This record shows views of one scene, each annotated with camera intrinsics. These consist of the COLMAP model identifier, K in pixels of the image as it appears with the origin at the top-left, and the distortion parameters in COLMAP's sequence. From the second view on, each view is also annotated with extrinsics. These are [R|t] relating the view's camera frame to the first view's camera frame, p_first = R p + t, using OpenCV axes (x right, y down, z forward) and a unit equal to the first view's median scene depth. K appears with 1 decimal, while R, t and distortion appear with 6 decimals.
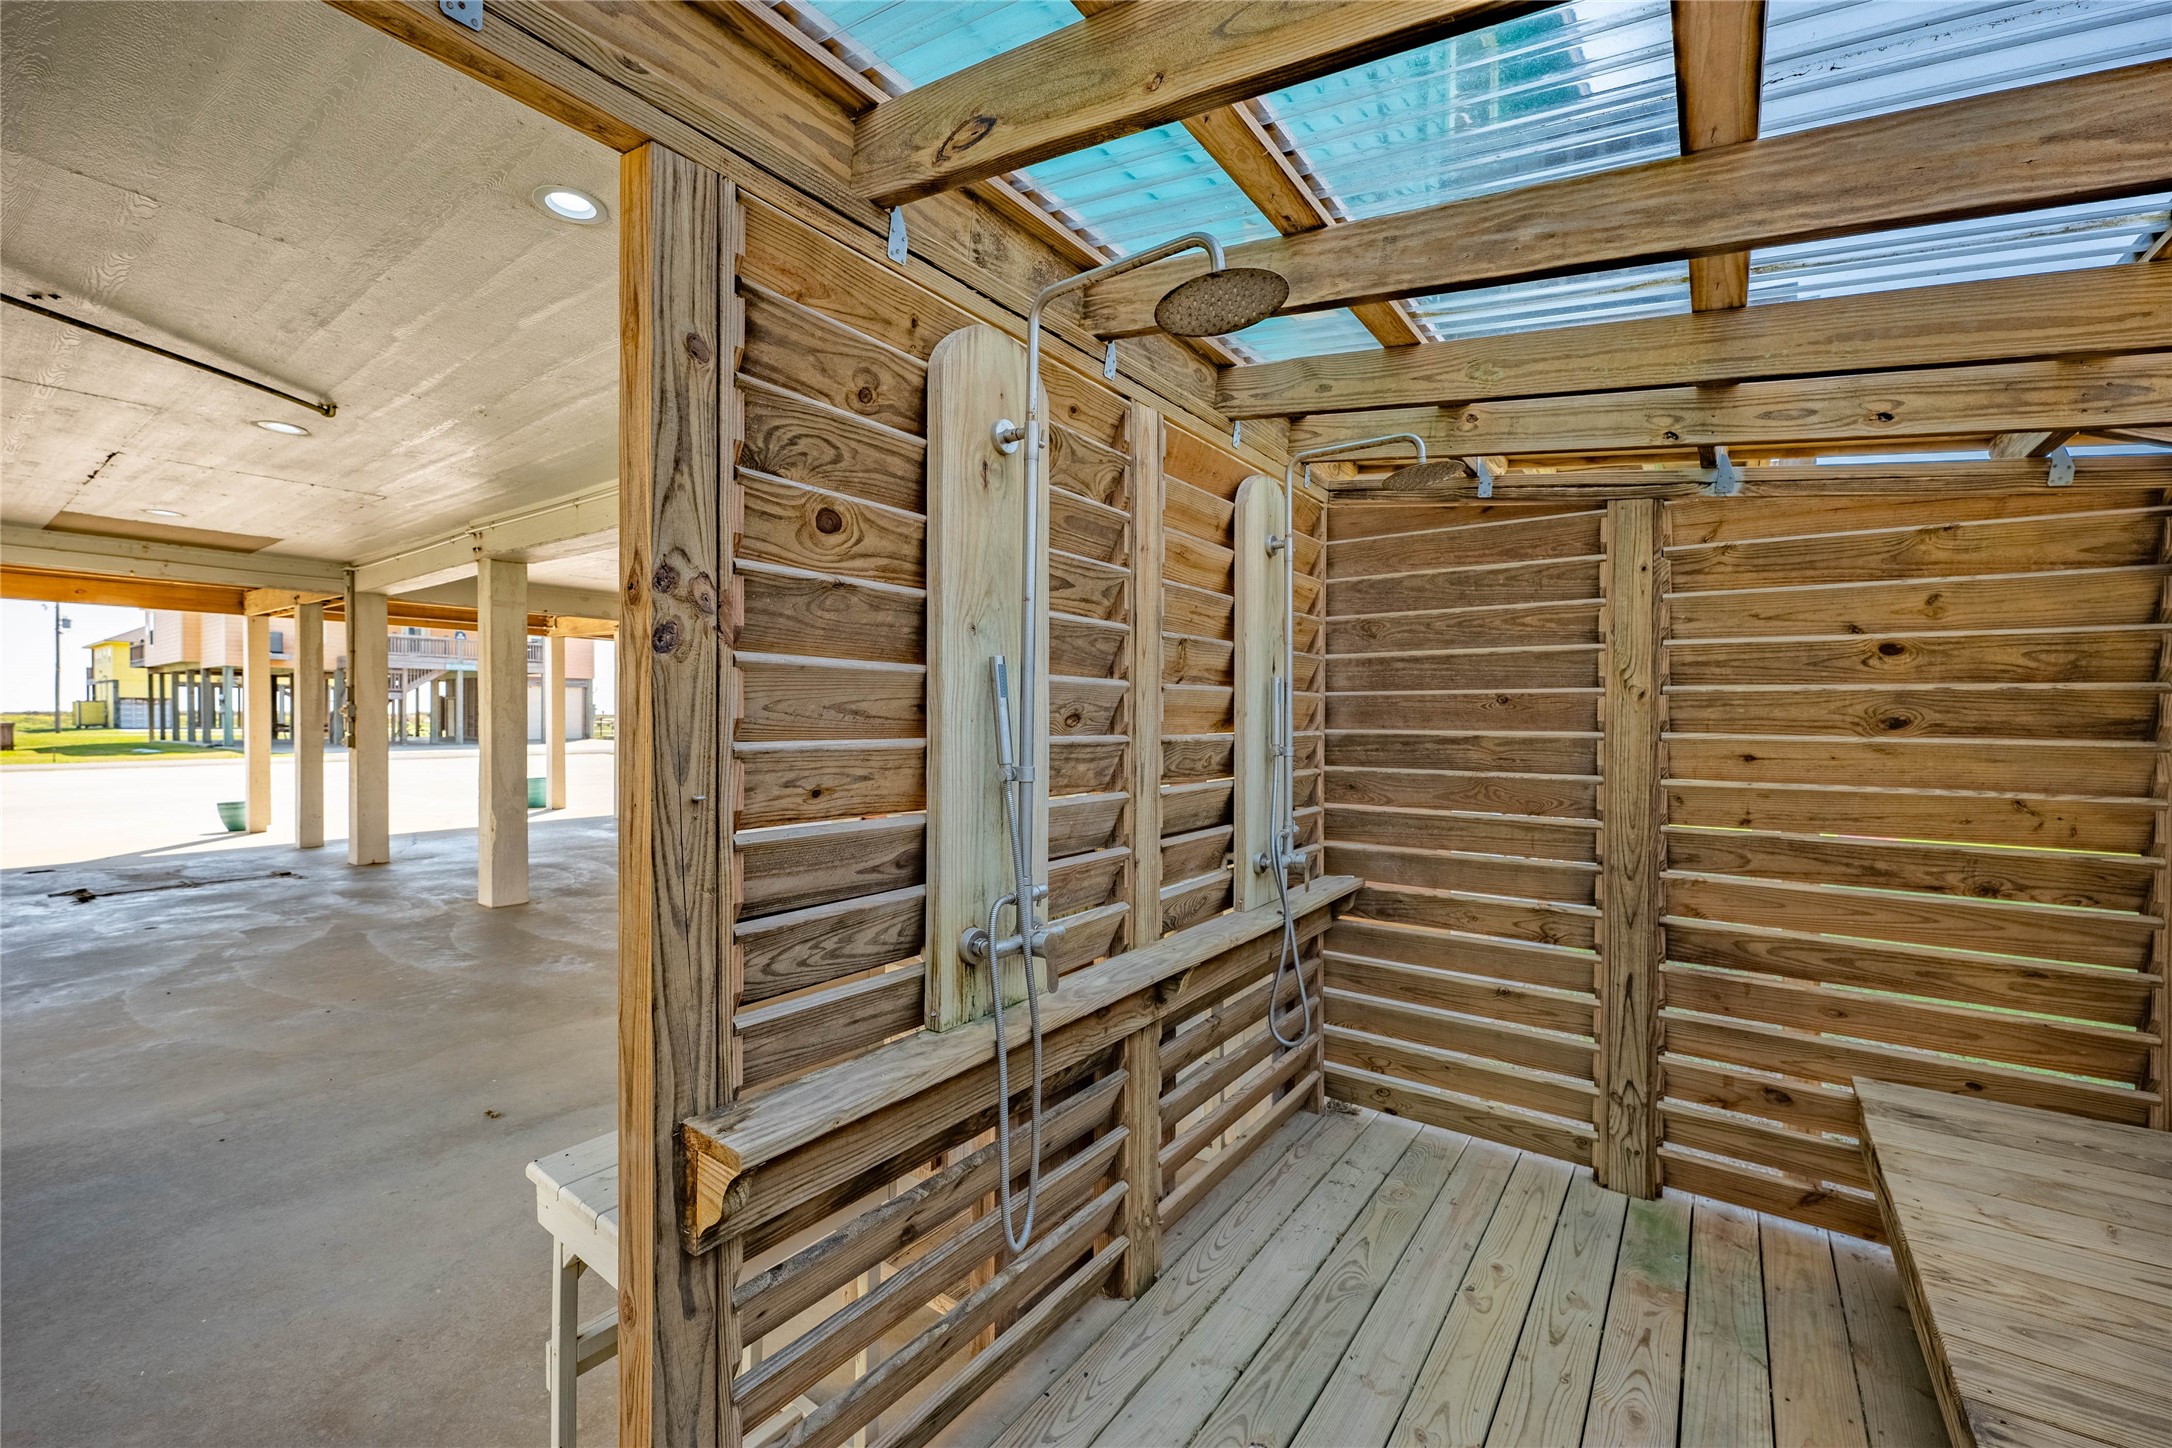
lens RADIAL K [[885.7, 0, 1087.9], [0, 885.7, 726.3], [0, 0, 1]] dist [0.000125, 0.000528]
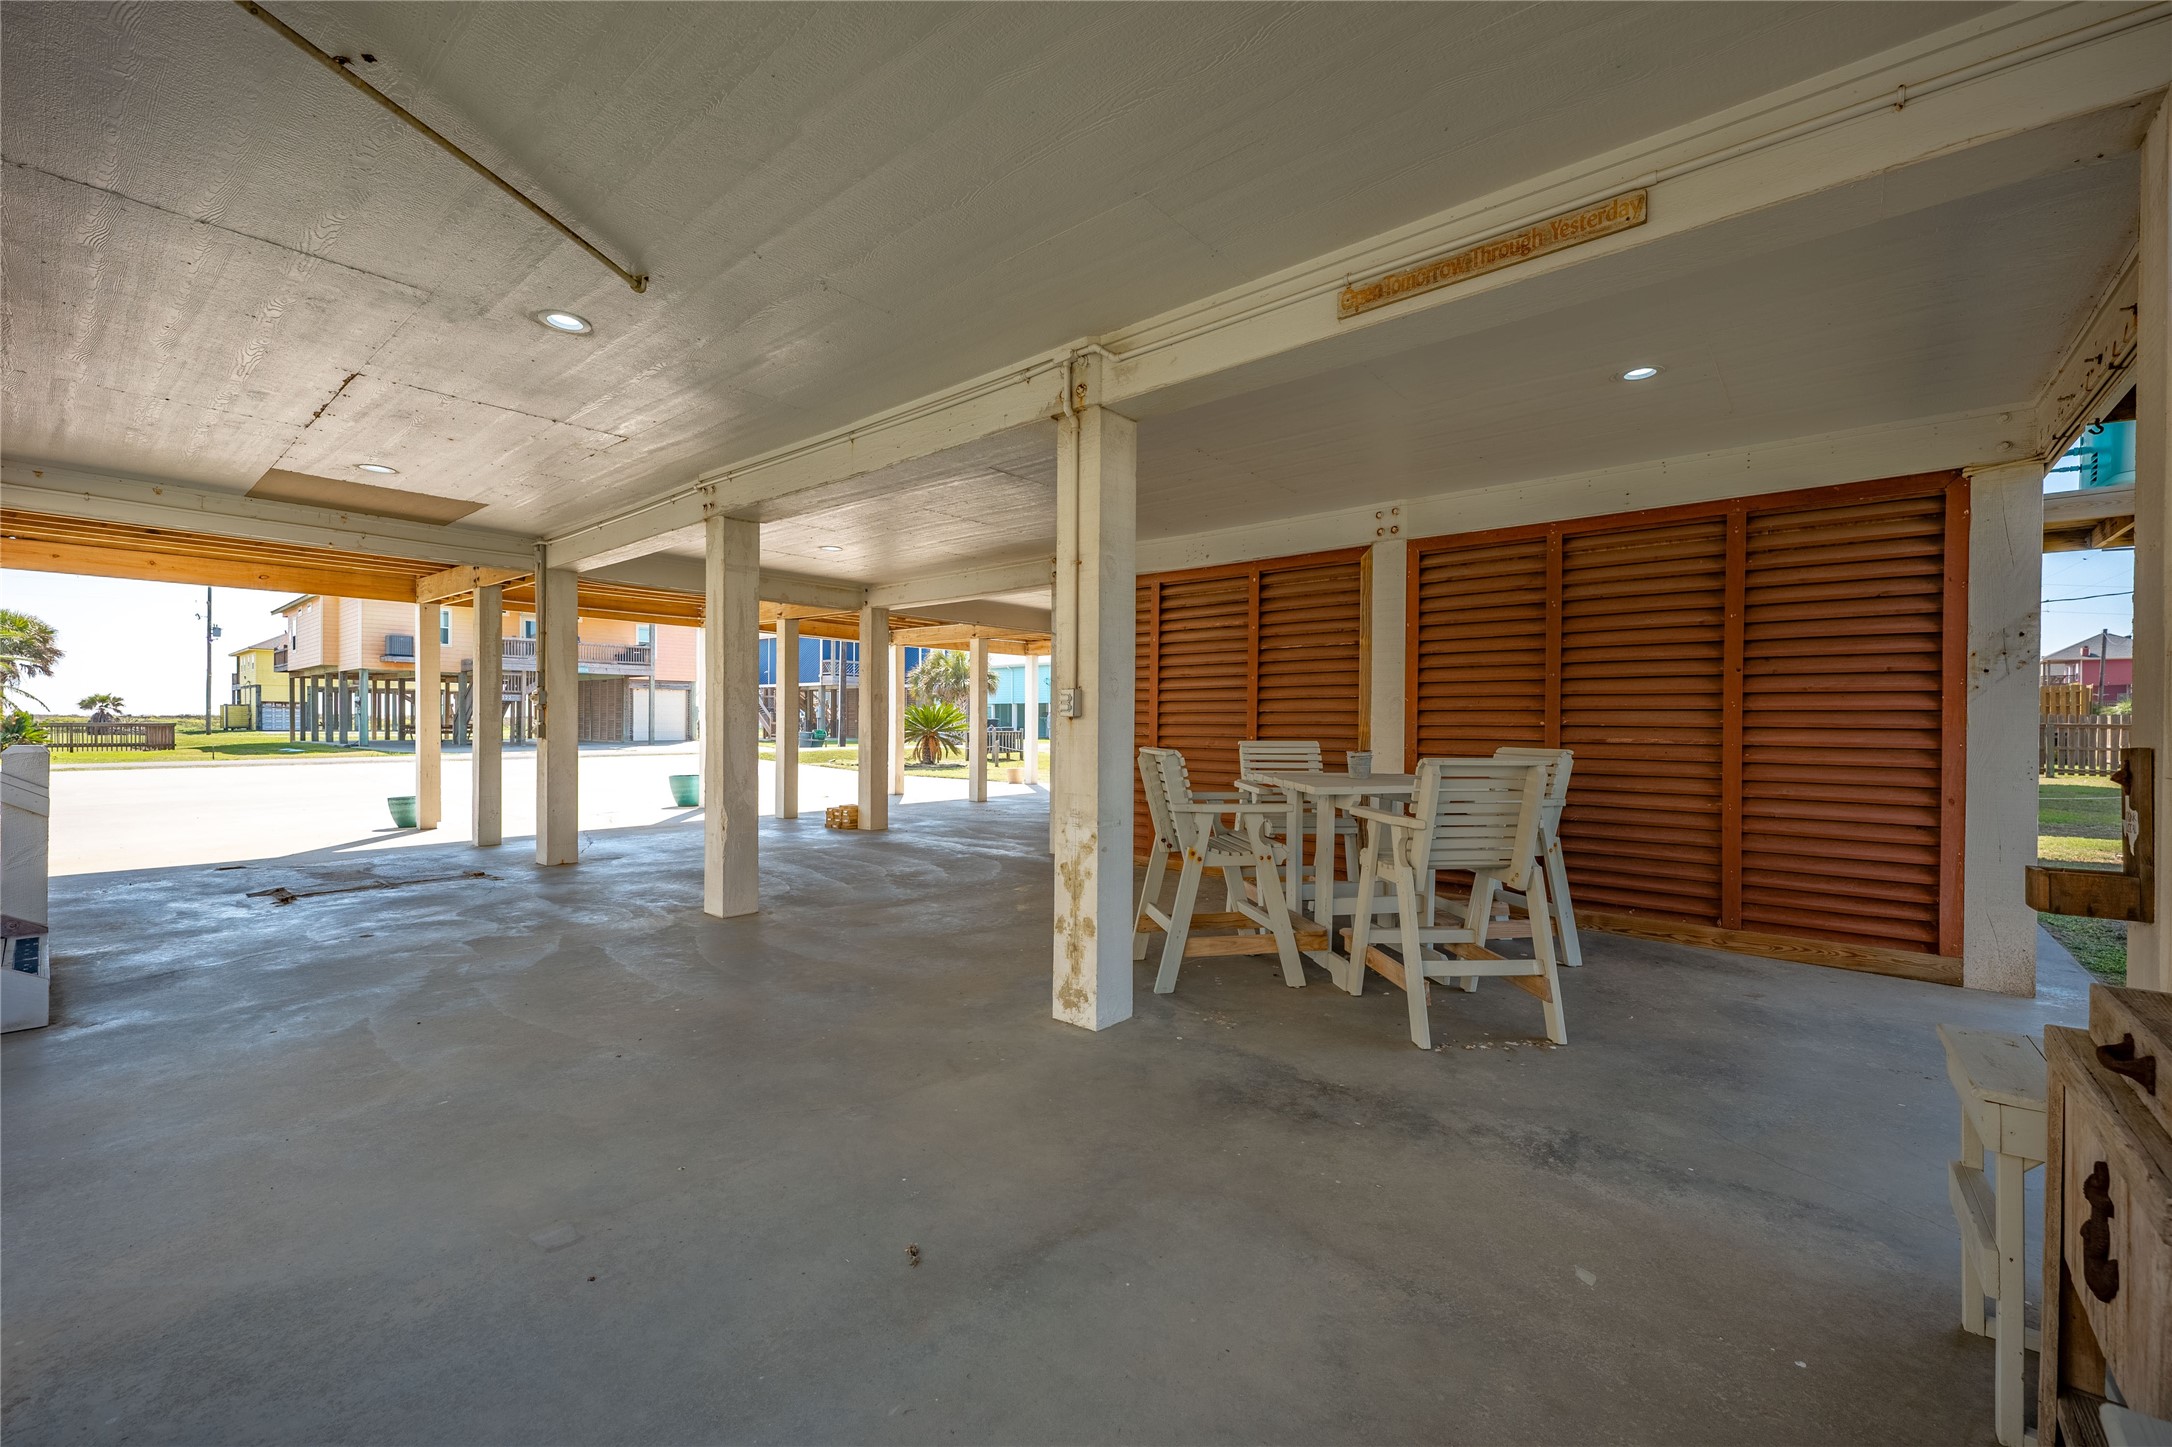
lens RADIAL K [[885.7, 0, 1083.7], [0, 885.7, 720.6], [0, 0, 1]] dist [0.000125, 0.000528]
pose [[0.997068, 0.000978, -0.076516, -0.200614], [-0.002091, 0.999893, -0.014463, 0.018834], [0.076494, 0.014581, 0.996963, 0.127385]]
